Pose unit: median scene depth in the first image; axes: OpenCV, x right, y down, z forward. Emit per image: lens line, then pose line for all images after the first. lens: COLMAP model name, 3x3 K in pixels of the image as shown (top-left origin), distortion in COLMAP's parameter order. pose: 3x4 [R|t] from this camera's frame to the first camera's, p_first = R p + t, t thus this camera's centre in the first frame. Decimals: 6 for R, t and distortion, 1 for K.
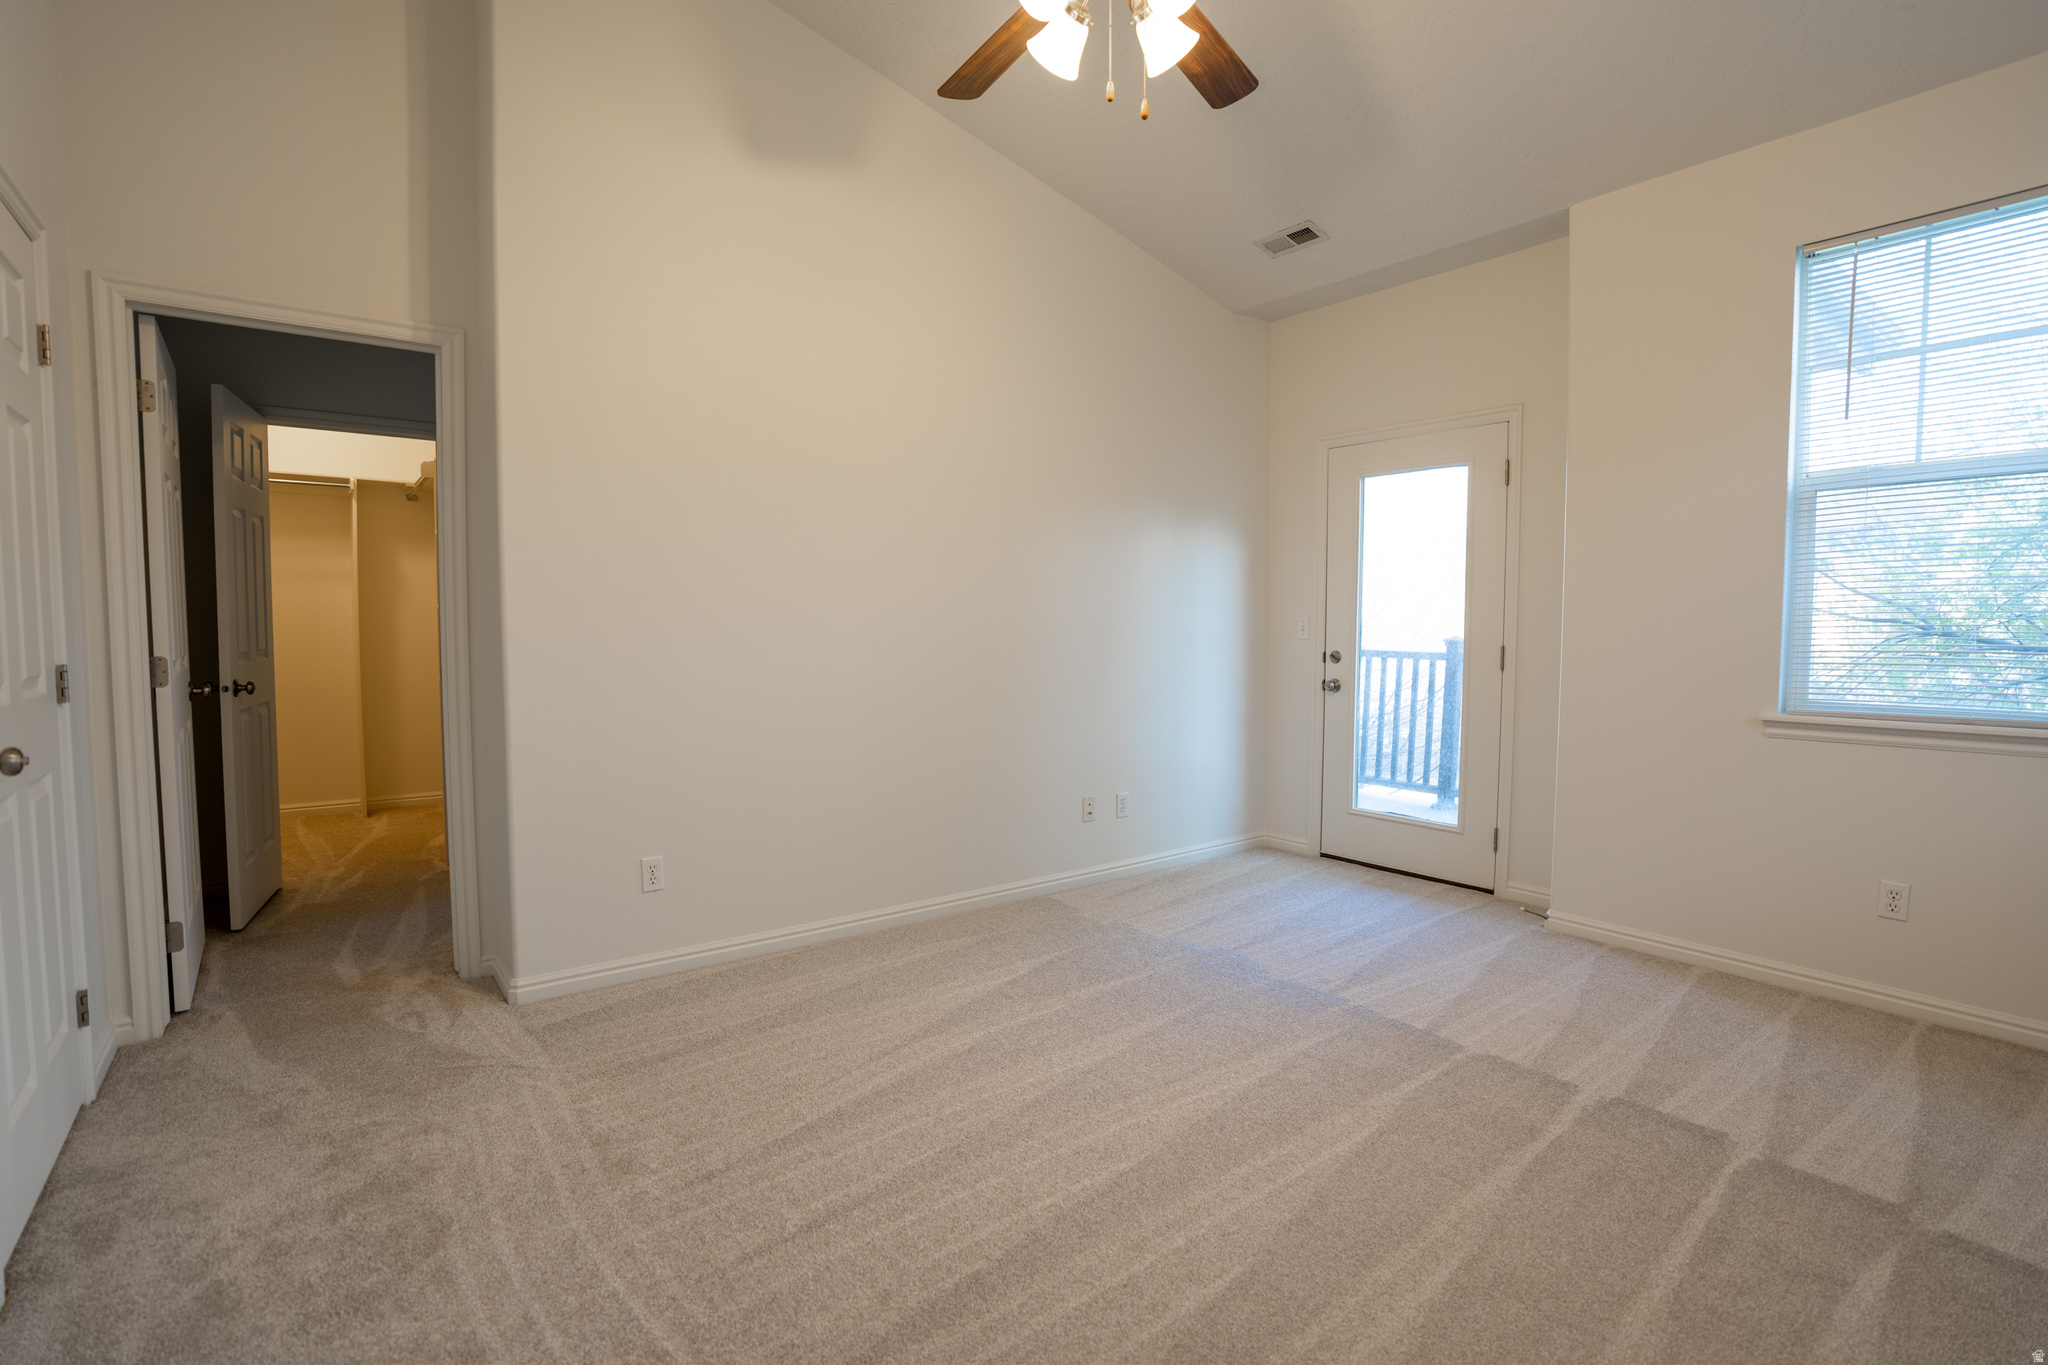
lens RADIAL K [[1020.5, 0, 1024.0], [0, 1020.5, 682.5], [0, 0, 1]] dist [-0.061040, 0.034280]
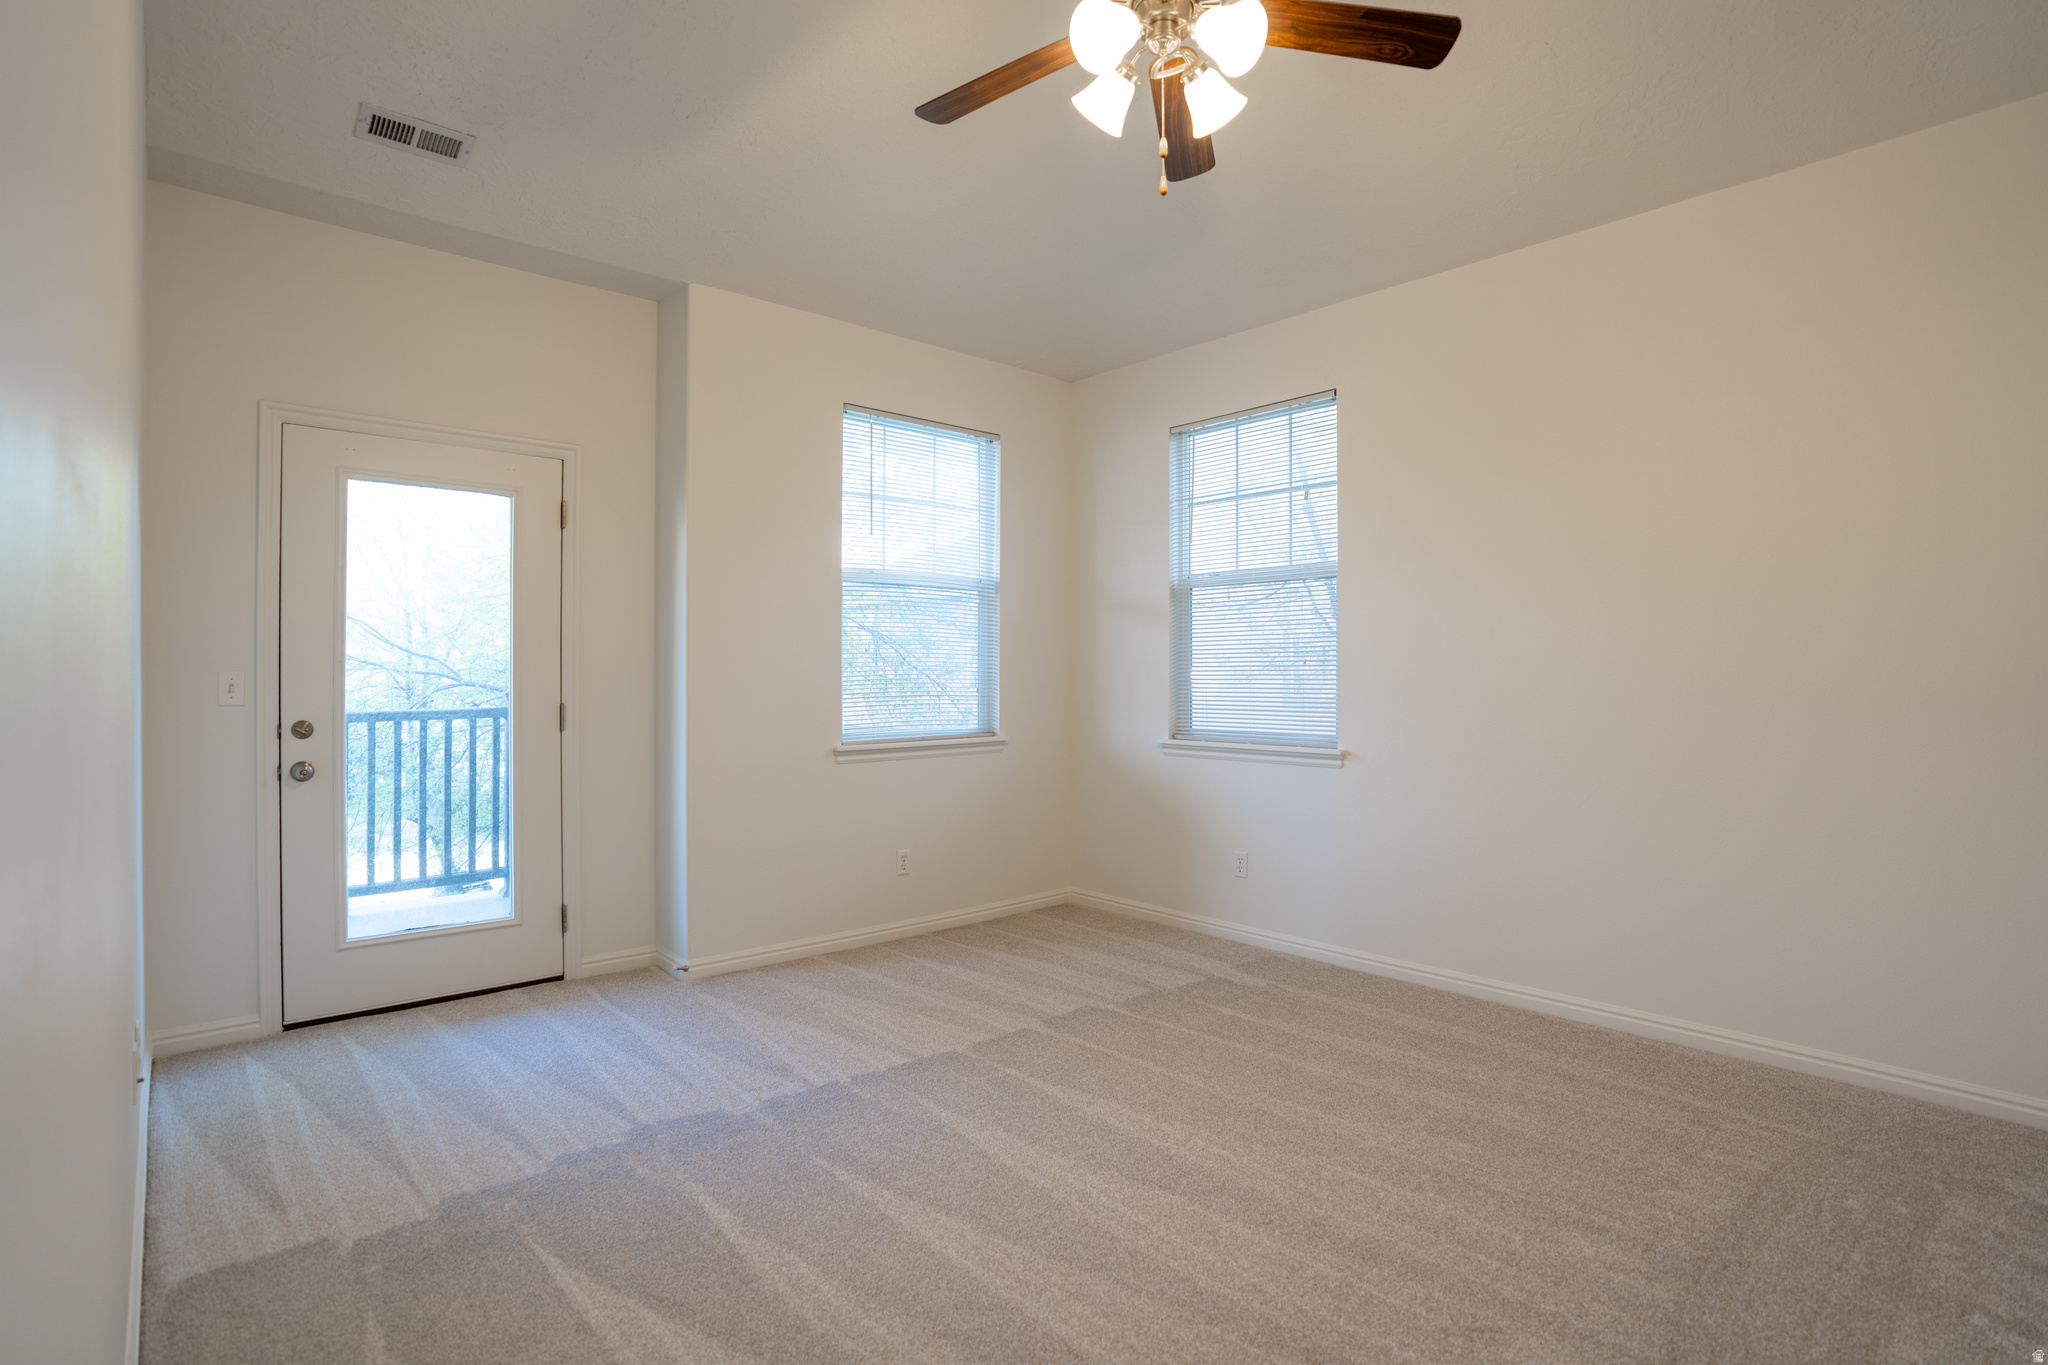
lens RADIAL K [[1020.5, 0, 1024.0], [0, 1020.5, 682.5], [0, 0, 1]] dist [-0.061040, 0.034280]
pose [[-0.093609, -0.007541, 0.995580, -0.550592], [0.059391, 0.998148, 0.013144, -0.049627], [-0.993836, 0.060359, -0.092988, 0.780101]]
